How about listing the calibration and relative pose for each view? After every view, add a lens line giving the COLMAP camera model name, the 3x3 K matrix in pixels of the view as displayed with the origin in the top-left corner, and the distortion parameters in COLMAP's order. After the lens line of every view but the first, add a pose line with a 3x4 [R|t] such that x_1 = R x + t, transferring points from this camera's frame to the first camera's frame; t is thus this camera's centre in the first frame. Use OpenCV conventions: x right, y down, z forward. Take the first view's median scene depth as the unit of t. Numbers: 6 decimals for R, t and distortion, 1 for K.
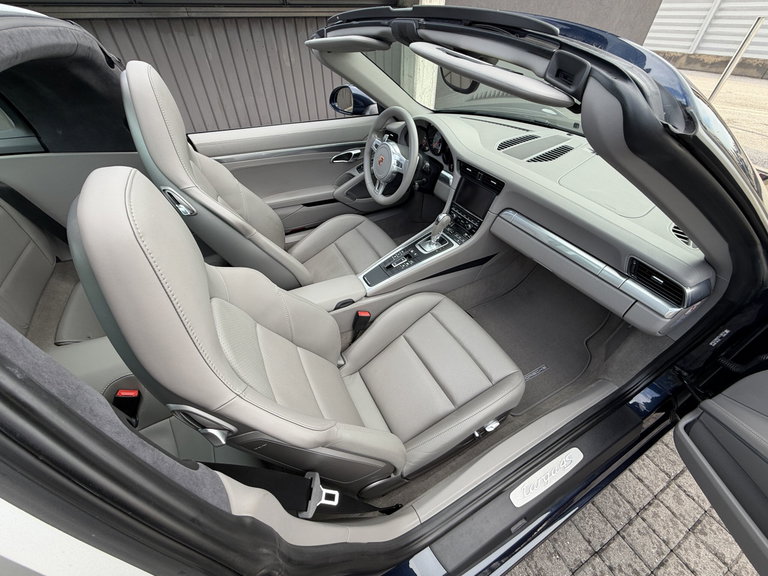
lens RADIAL K [[306.0, 0, 381.7], [0, 306.0, 286.1], [0, 0, 1]] dist [-0.000753, -0.000111]
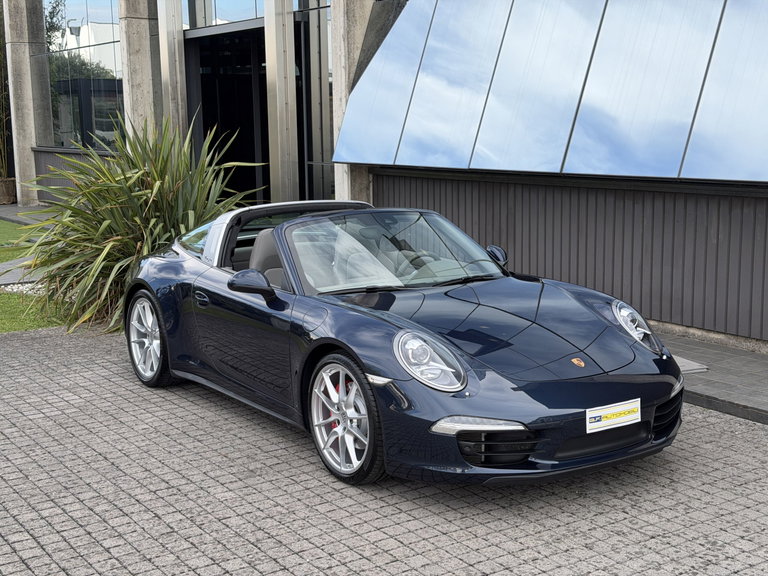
lens RADIAL K [[1074.8, 0, 382.1], [0, 1074.8, 286.4], [0, 0, 1]] dist [0.120186, 0.000000]
pose [[0.104553, 0.153696, -0.982571, 5.874514], [-0.654400, 0.754598, 0.048402, -0.583824], [0.748885, 0.637934, 0.179474, -0.093748]]
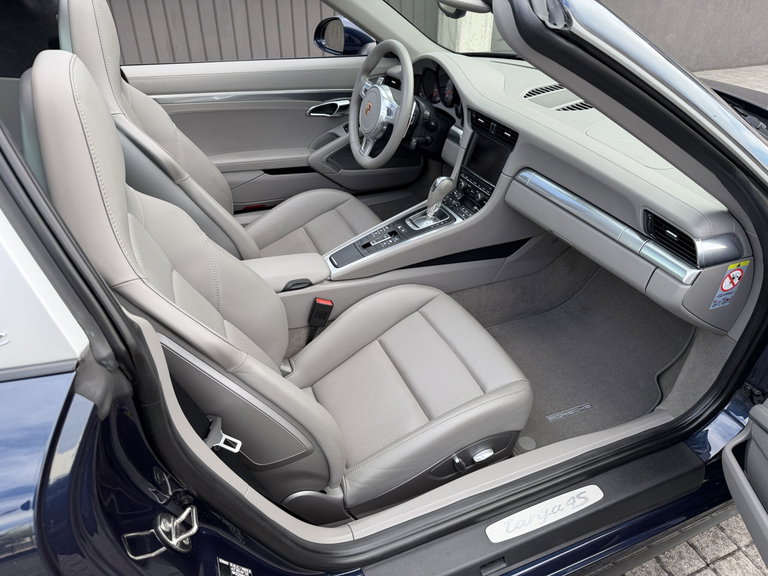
lens RADIAL K [[542.1, 0, 383.7], [0, 542.1, 287.0], [0, 0, 1]] dist [0.041174, -0.051086]
pose [[0.996302, 0.057502, -0.063847, 0.156128], [-0.066411, 0.986821, -0.147562, 0.224888], [0.054520, 0.151256, 0.986990, -0.251192]]
